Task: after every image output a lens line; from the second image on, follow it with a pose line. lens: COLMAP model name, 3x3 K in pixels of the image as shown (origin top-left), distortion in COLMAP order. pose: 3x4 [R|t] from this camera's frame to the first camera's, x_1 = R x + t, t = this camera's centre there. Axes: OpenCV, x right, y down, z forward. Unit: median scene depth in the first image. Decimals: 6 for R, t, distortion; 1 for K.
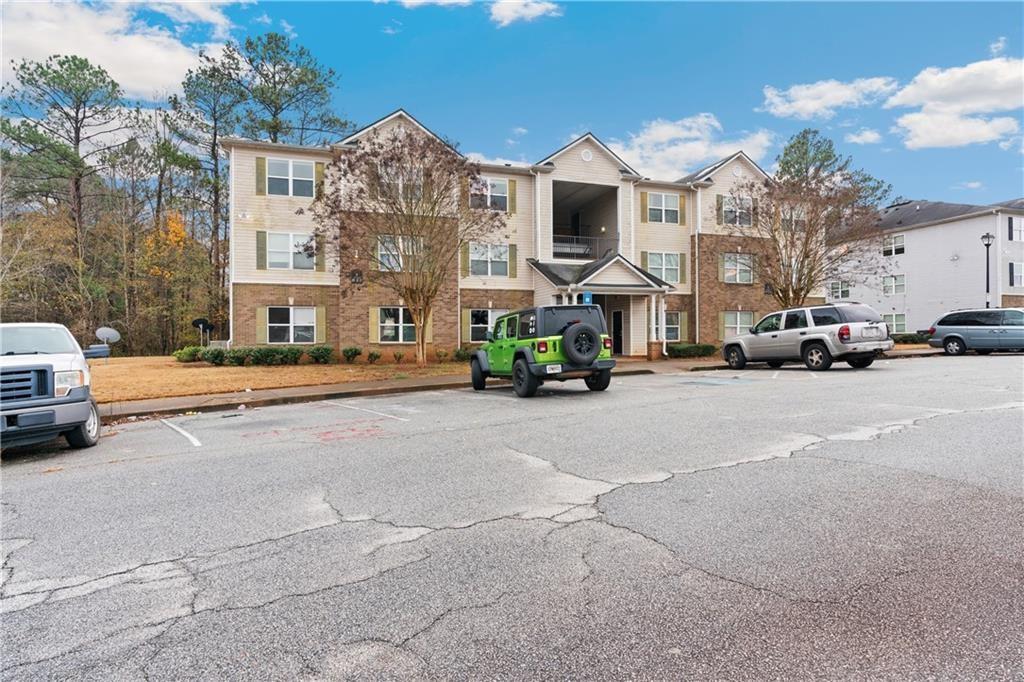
lens RADIAL K [[573.2, 0, 517.1], [0, 573.2, 339.0], [0, 0, 1]] dist [-0.002154, 0.000825]
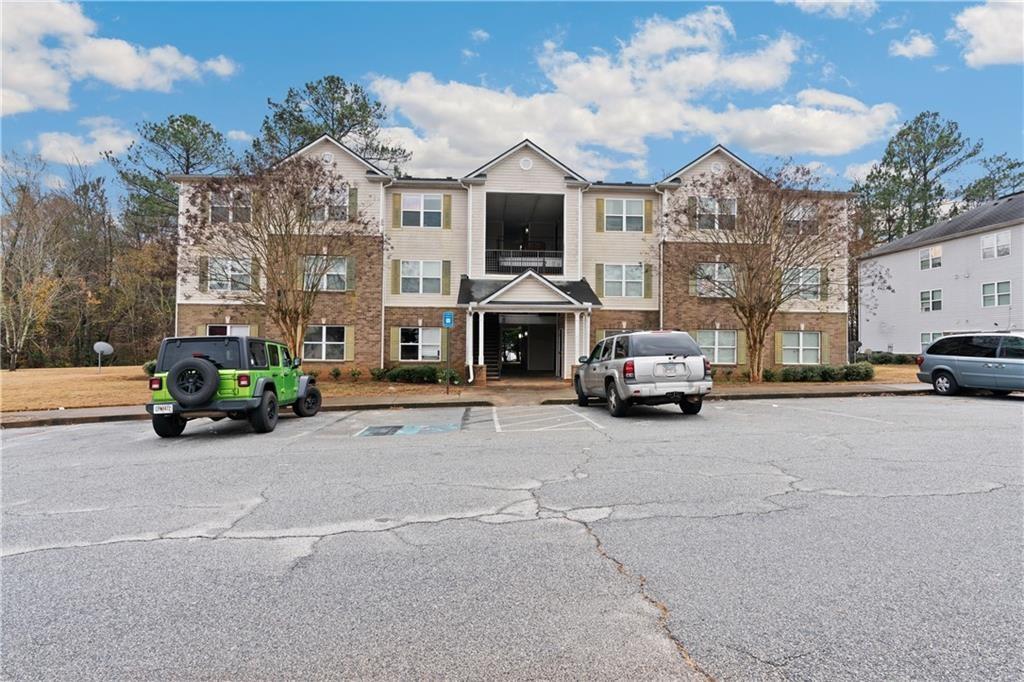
lens RADIAL K [[545.0, 0, 510.8], [0, 545.0, 339.1], [0, 0, 1]] dist [-0.007214, 0.000699]
pose [[0.961852, 0.011087, -0.273345, 0.355258], [-0.014519, 0.999839, -0.010535, -0.024294], [0.273185, 0.014102, 0.961858, 0.144640]]
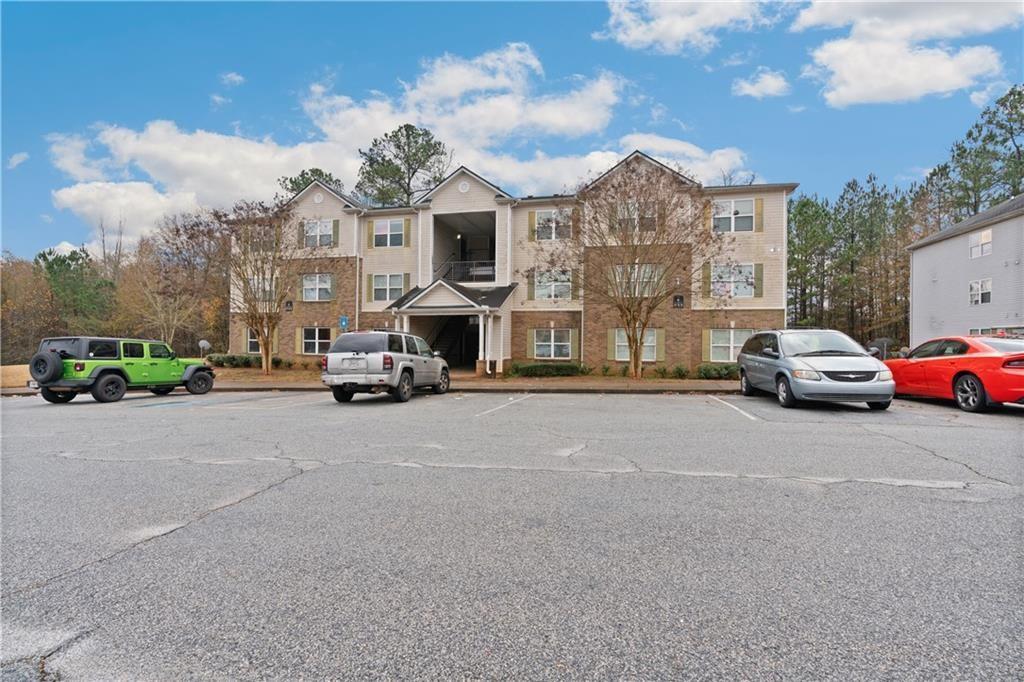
lens RADIAL K [[480.9, 0, 507.8], [0, 480.9, 341.5], [0, 0, 1]] dist [-0.007512, -0.004435]
pose [[0.834936, 0.013208, -0.550189, 0.722260], [-0.013473, 0.999903, 0.003557, -0.031058], [0.550182, 0.004443, 0.835033, 0.289959]]
